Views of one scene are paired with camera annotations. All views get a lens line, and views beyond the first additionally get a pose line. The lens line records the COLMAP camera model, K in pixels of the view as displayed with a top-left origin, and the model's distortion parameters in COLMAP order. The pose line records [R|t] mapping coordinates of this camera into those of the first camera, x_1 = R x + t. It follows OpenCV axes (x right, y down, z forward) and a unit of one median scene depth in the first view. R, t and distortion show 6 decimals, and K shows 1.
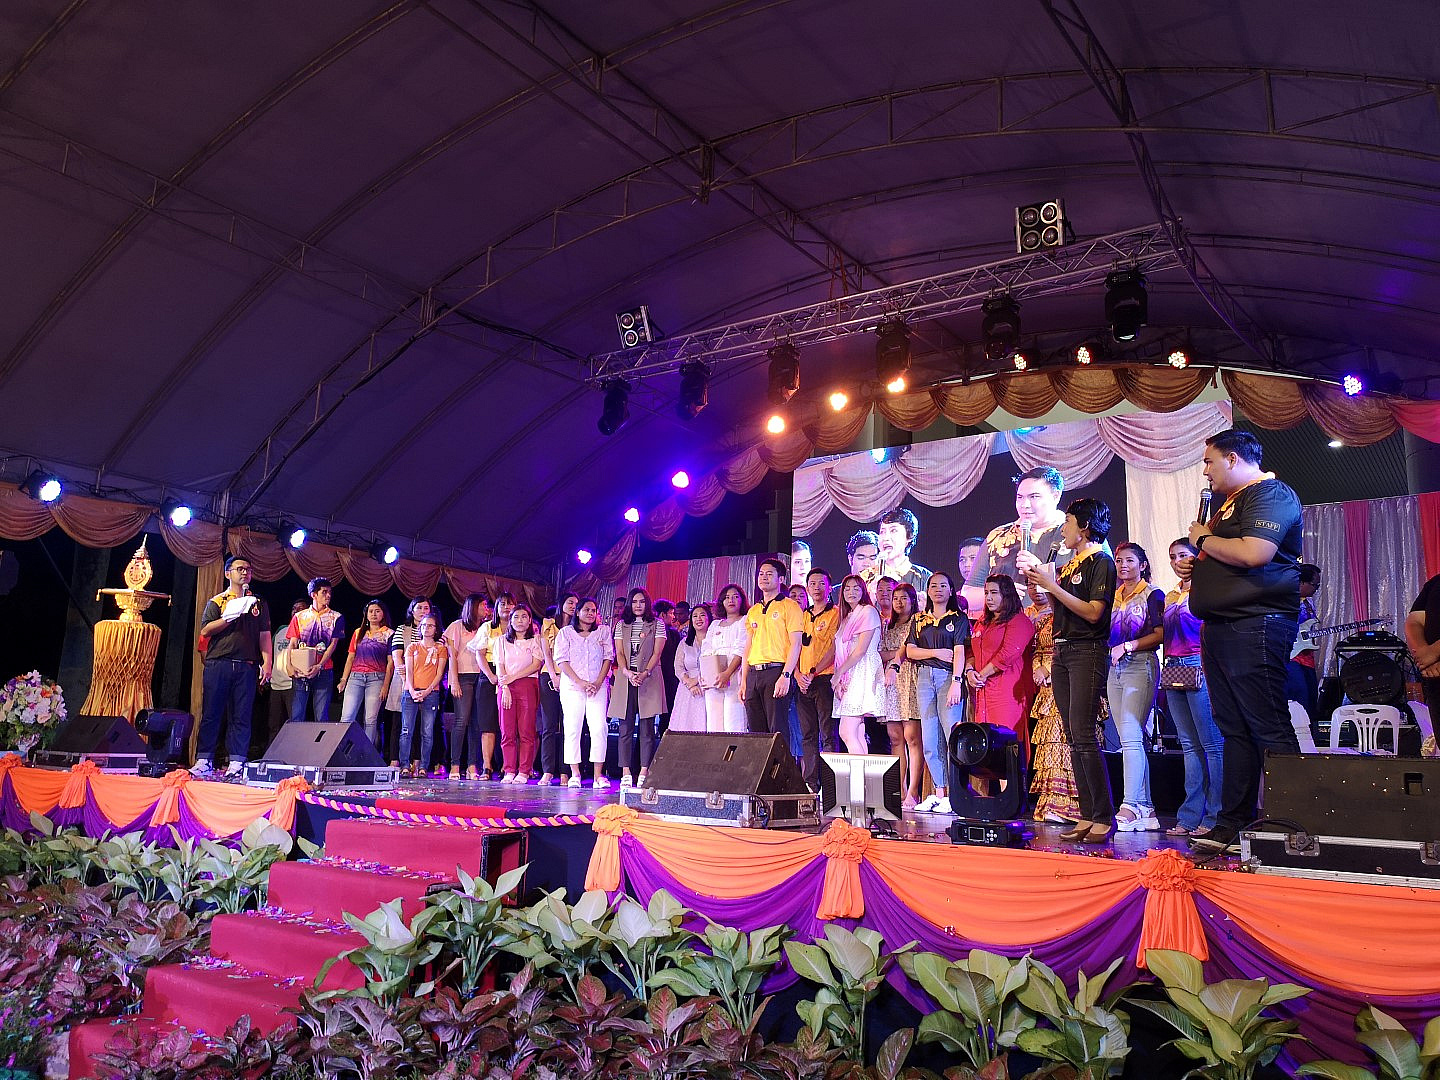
lens RADIAL K [[1110.0, 0, 719.7], [0, 1110.0, 537.0], [0, 0, 1]] dist [0.038576, -0.027594]
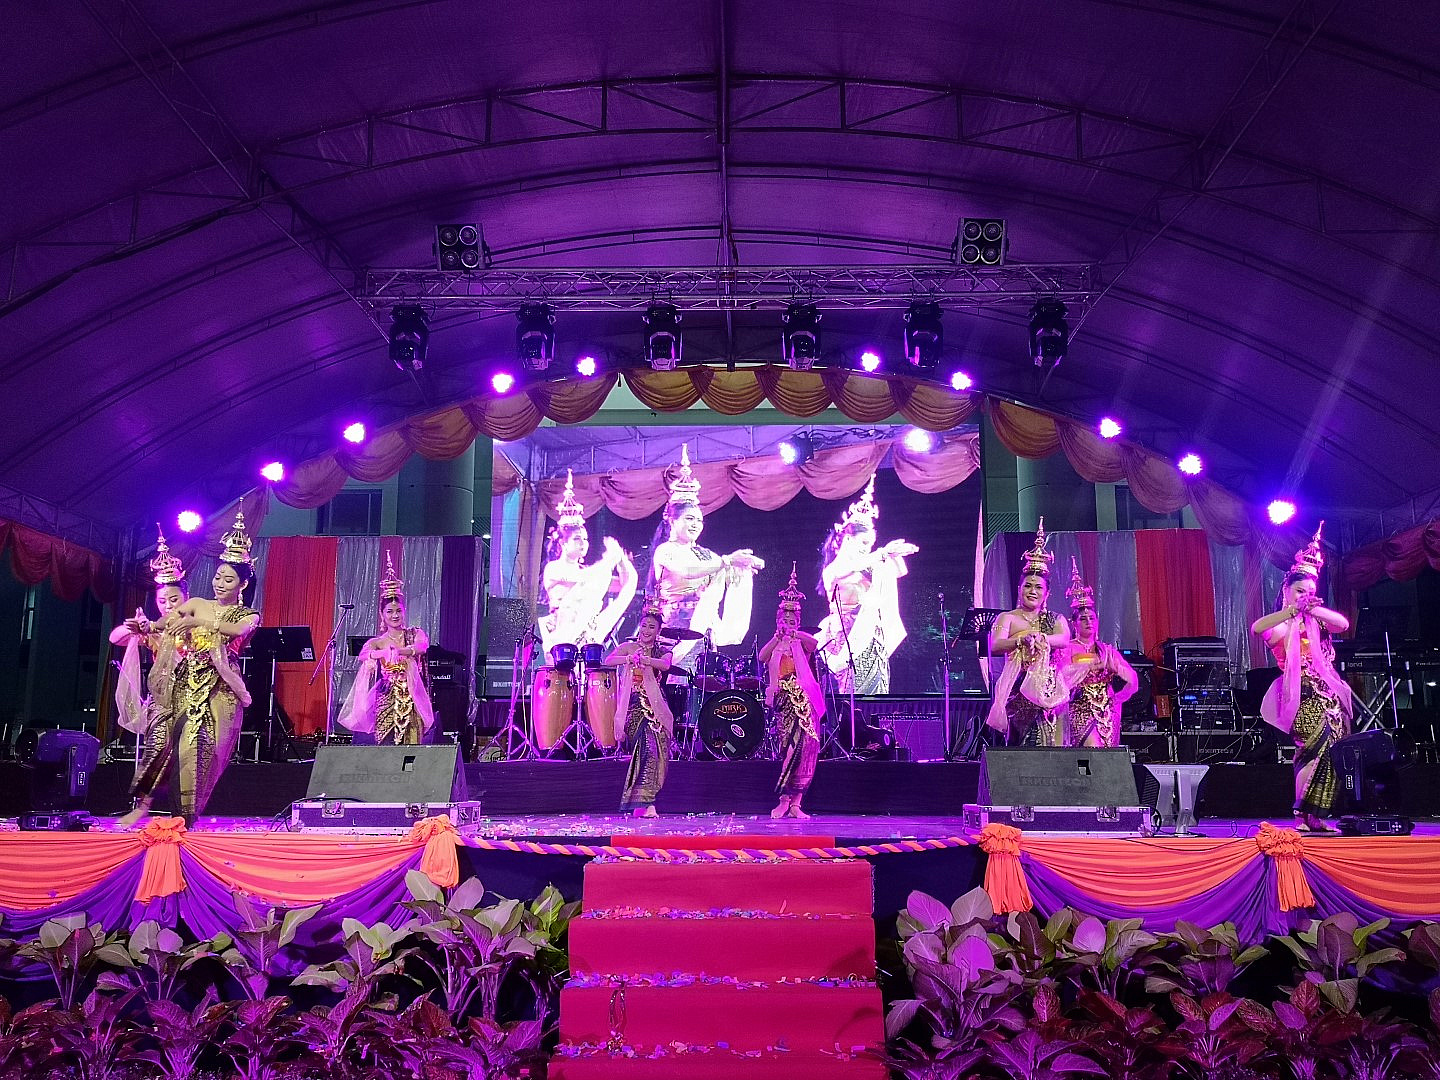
lens RADIAL K [[1357.8, 0, 718.7], [0, 1357.8, 533.0], [0, 0, 1]] dist [0.004940, 0.000000]
pose [[0.831749, 0.069488, 0.550785, -0.616965], [-0.076949, 0.996989, -0.009580, 0.013374], [-0.549793, -0.034414, 0.834592, 0.106322]]
